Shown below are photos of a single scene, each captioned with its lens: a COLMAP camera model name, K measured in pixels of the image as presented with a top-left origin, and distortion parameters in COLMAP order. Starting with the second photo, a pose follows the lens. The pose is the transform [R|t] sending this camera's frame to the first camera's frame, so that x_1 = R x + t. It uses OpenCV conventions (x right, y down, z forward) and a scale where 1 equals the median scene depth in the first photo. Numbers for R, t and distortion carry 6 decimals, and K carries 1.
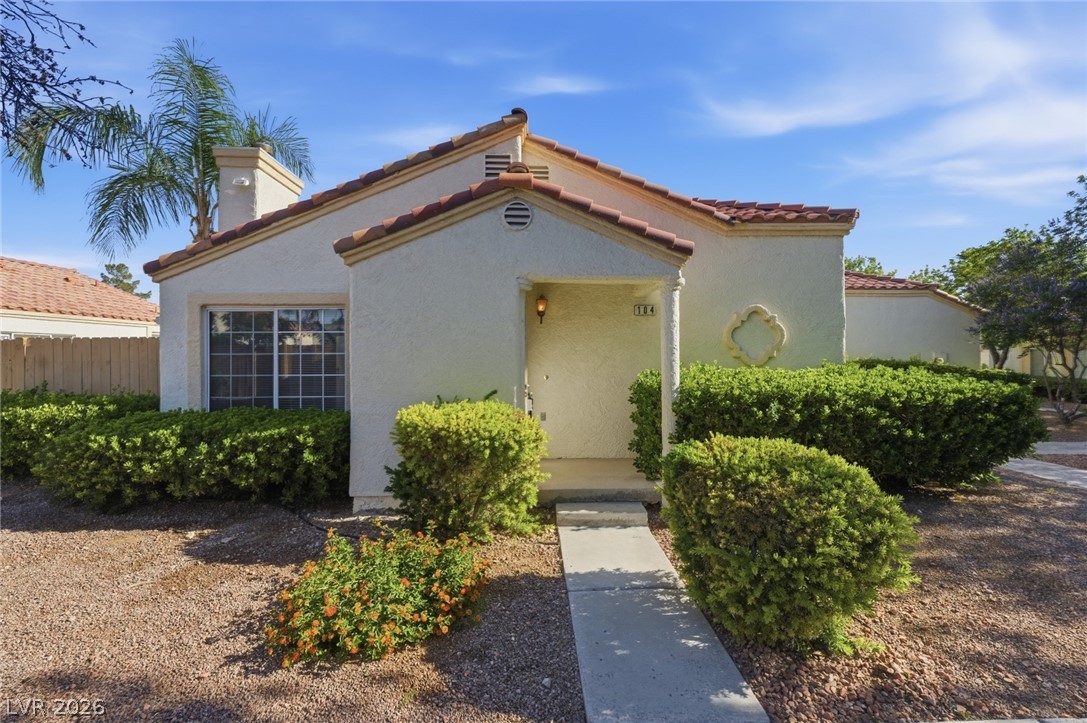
lens RADIAL K [[540.8, 0, 541.4], [0, 540.8, 357.9], [0, 0, 1]] dist [0.001637, 0.000648]
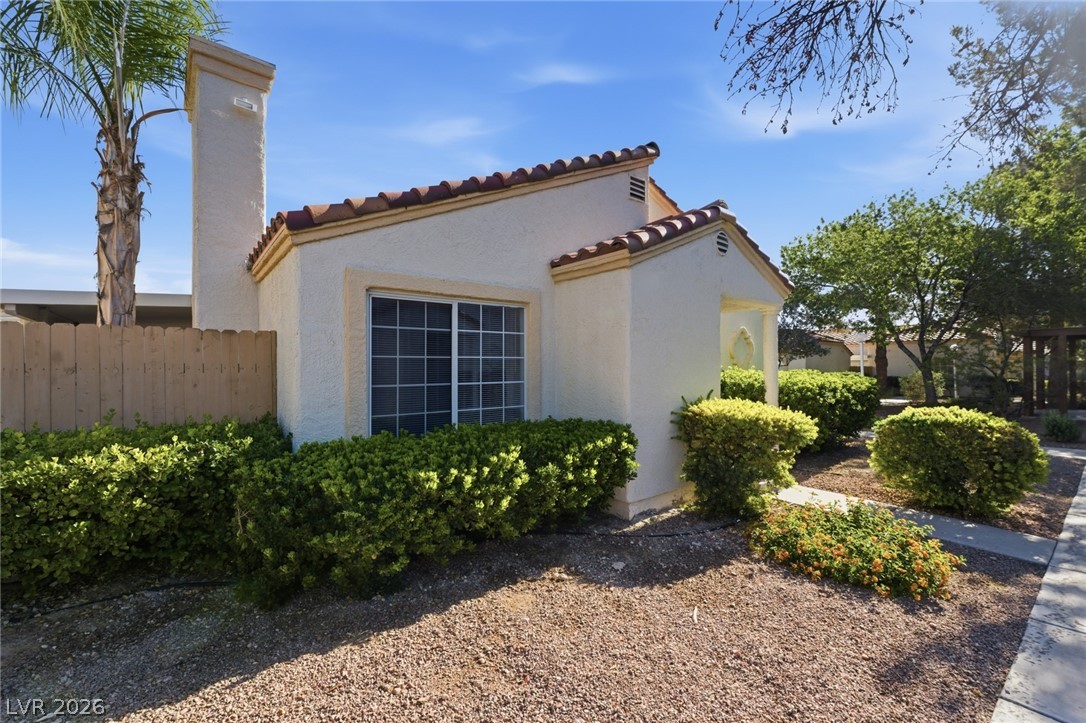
lens RADIAL K [[528.6, 0, 542.9], [0, 528.6, 373.4], [0, 0, 1]] dist [0.001545, 0.000221]
pose [[0.741667, -0.004862, 0.670751, -0.991939], [0.006286, 0.999980, 0.000297, 0.018377], [-0.670739, 0.003996, 0.741682, 0.353564]]
